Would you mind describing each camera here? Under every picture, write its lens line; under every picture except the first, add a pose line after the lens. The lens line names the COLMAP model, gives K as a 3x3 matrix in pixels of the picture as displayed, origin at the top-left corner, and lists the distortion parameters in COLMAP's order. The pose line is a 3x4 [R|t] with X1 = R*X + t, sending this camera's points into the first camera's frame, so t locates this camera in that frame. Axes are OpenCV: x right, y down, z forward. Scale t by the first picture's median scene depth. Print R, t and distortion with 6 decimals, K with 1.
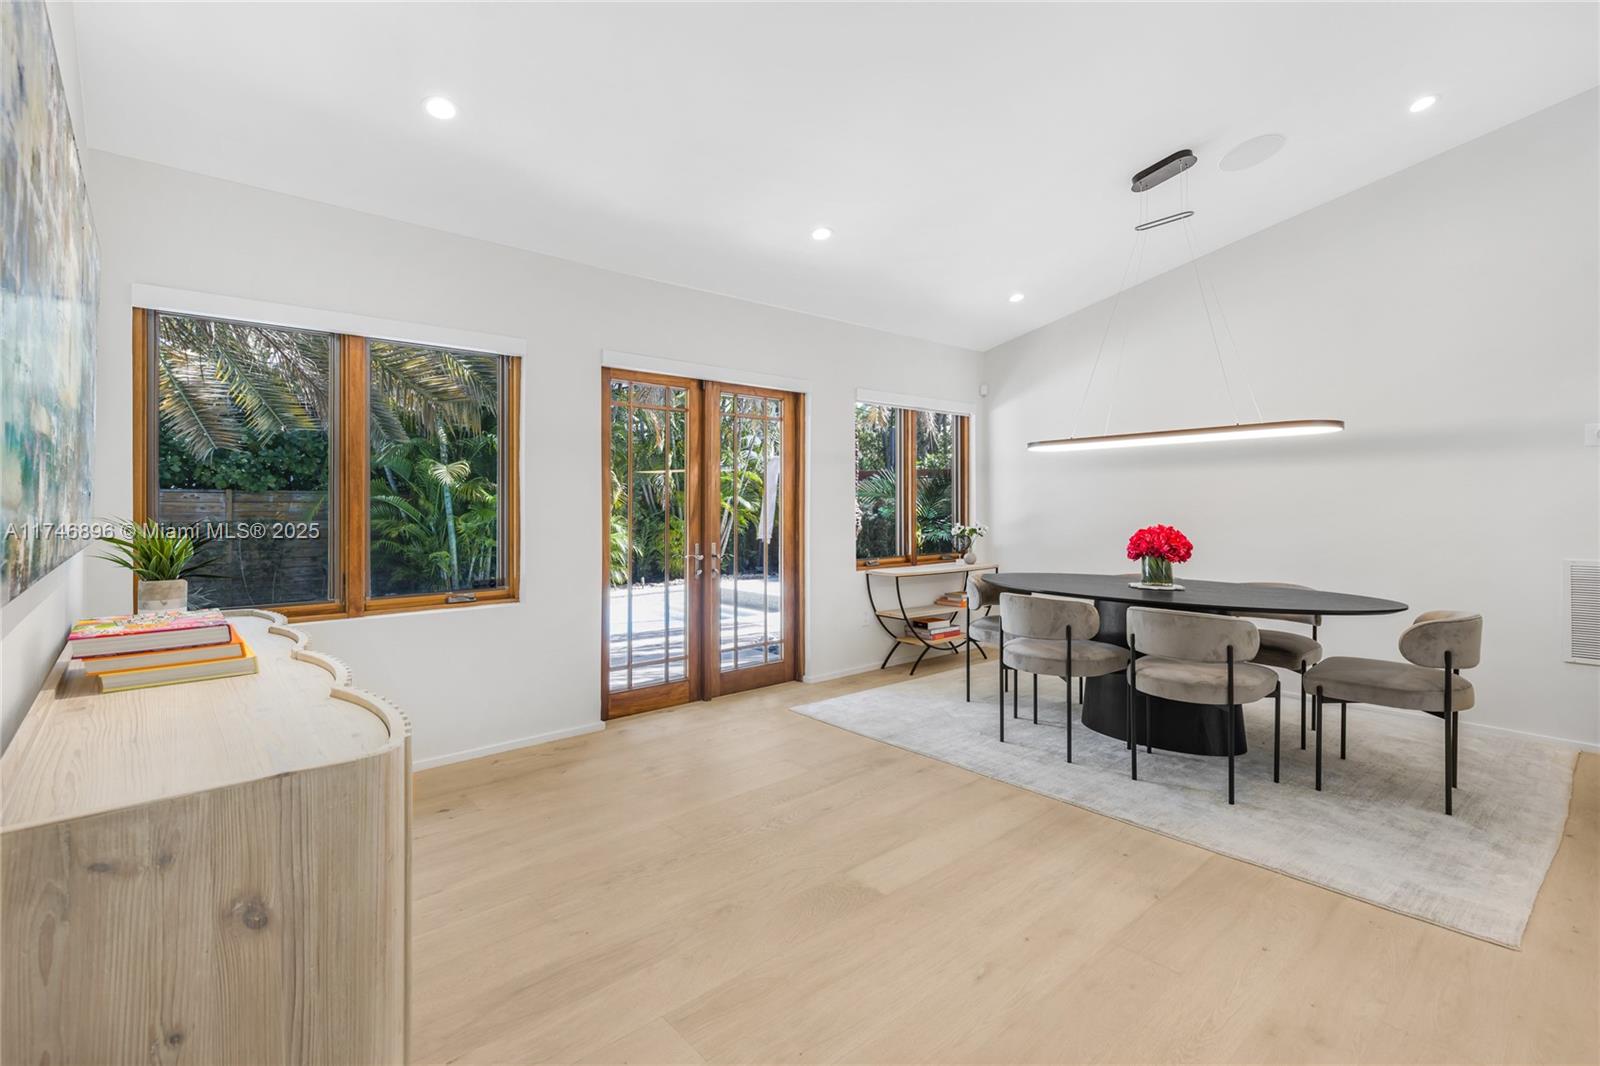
lens RADIAL K [[736.8, 0, 799.6], [0, 736.8, 502.9], [0, 0, 1]] dist [0.001461, -0.000529]
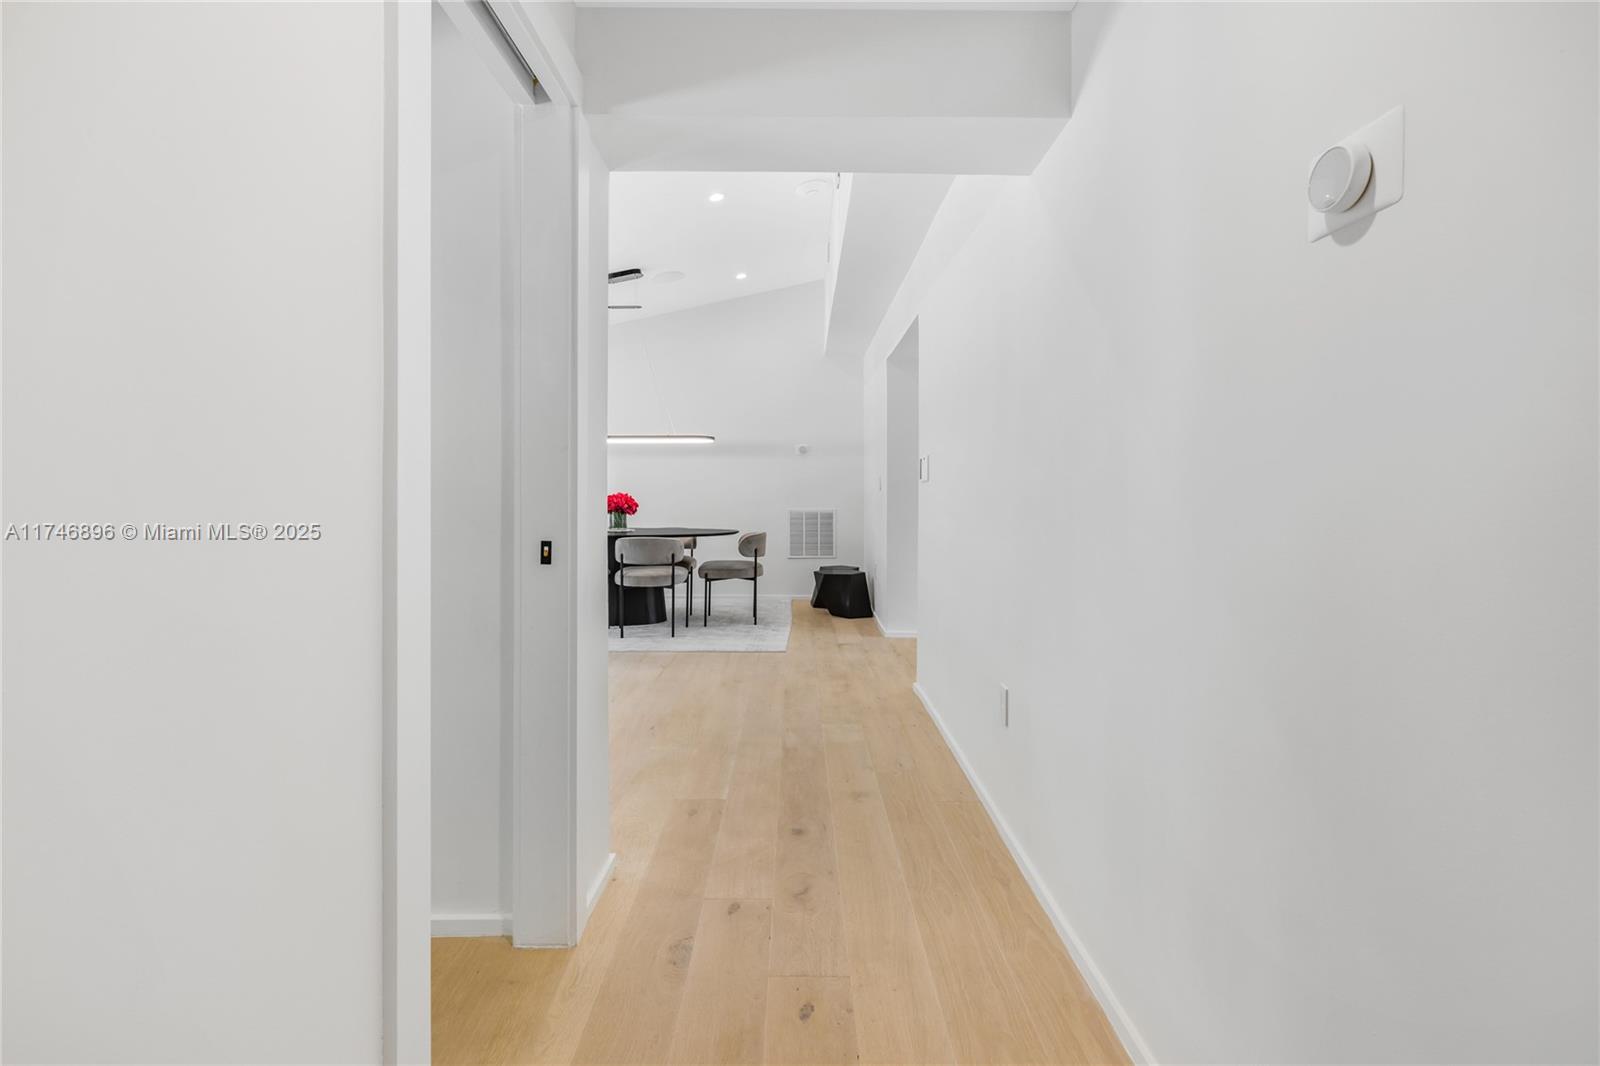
lens RADIAL K [[736.8, 0, 799.6], [0, 736.8, 502.9], [0, 0, 1]] dist [0.001461, -0.000529]
pose [[0.655737, -0.009272, 0.754933, -0.504021], [-0.004621, 0.999857, 0.016294, 0.025719], [-0.754976, -0.014174, 0.655600, -0.384599]]
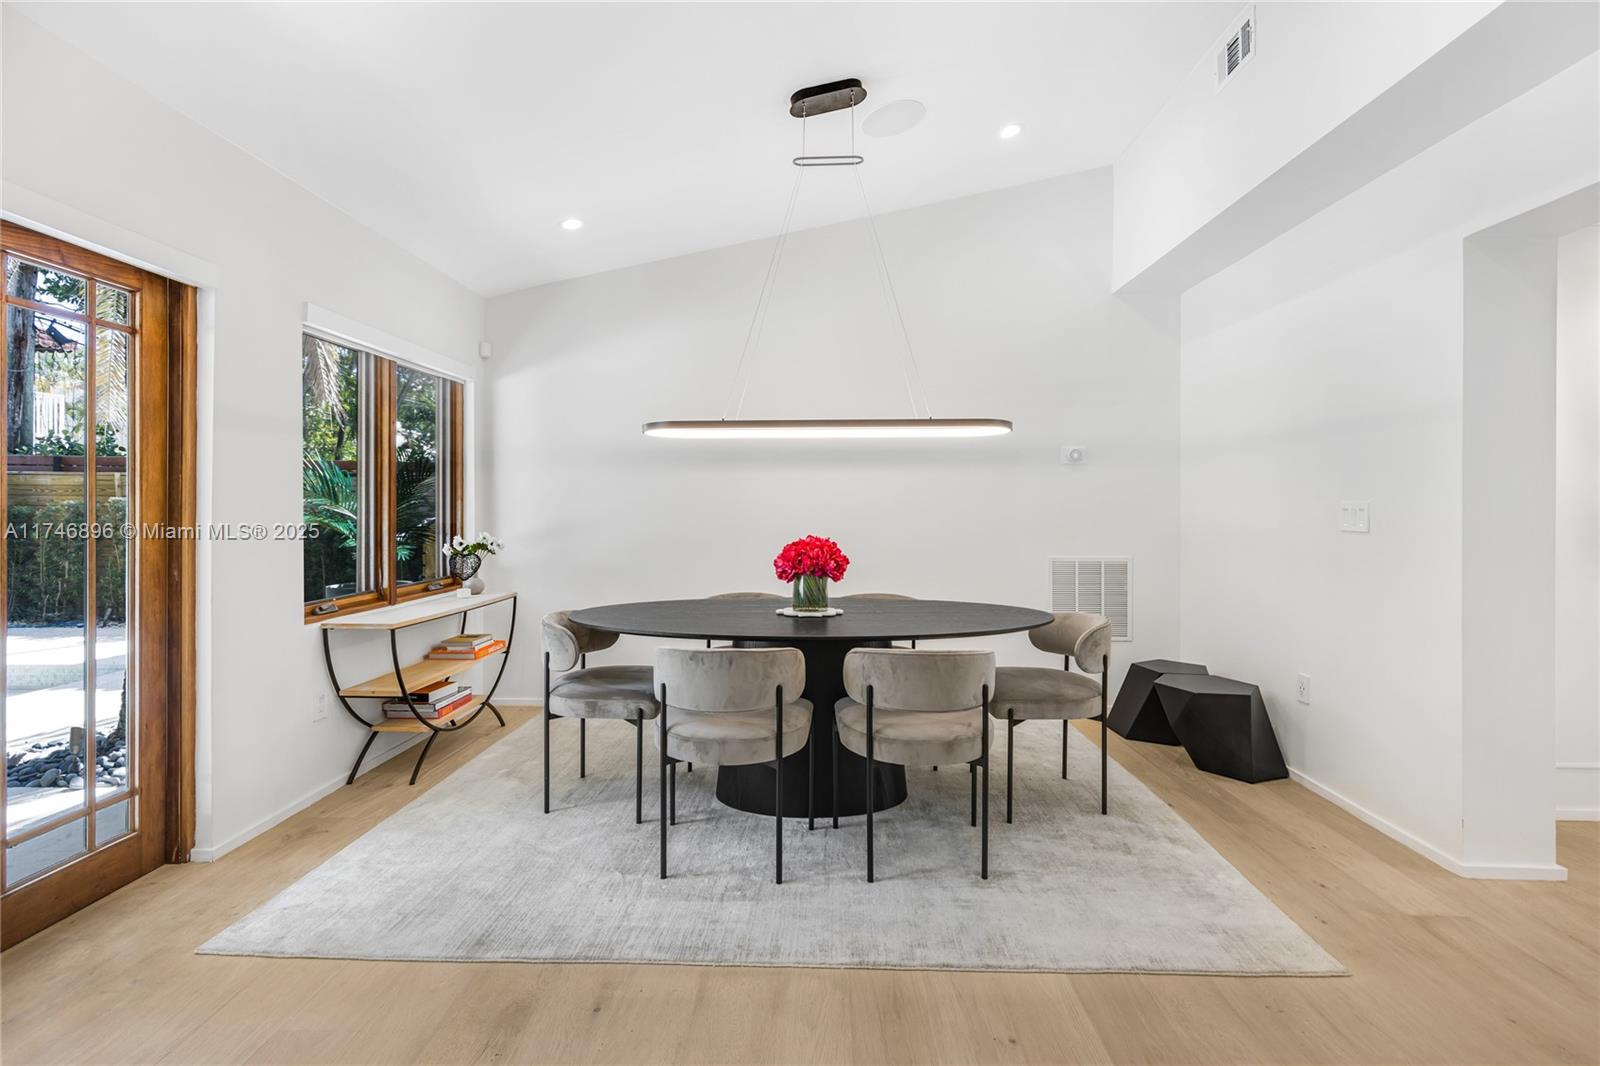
lens RADIAL K [[728.5, 0, 807.1], [0, 728.5, 511.3], [0, 0, 1]] dist [0.006068, 0.000120]
pose [[0.669018, 0.001325, 0.743245, -0.119518], [-0.006020, 0.999975, 0.003636, 0.000134], [-0.743222, -0.006907, 0.669009, 0.493238]]
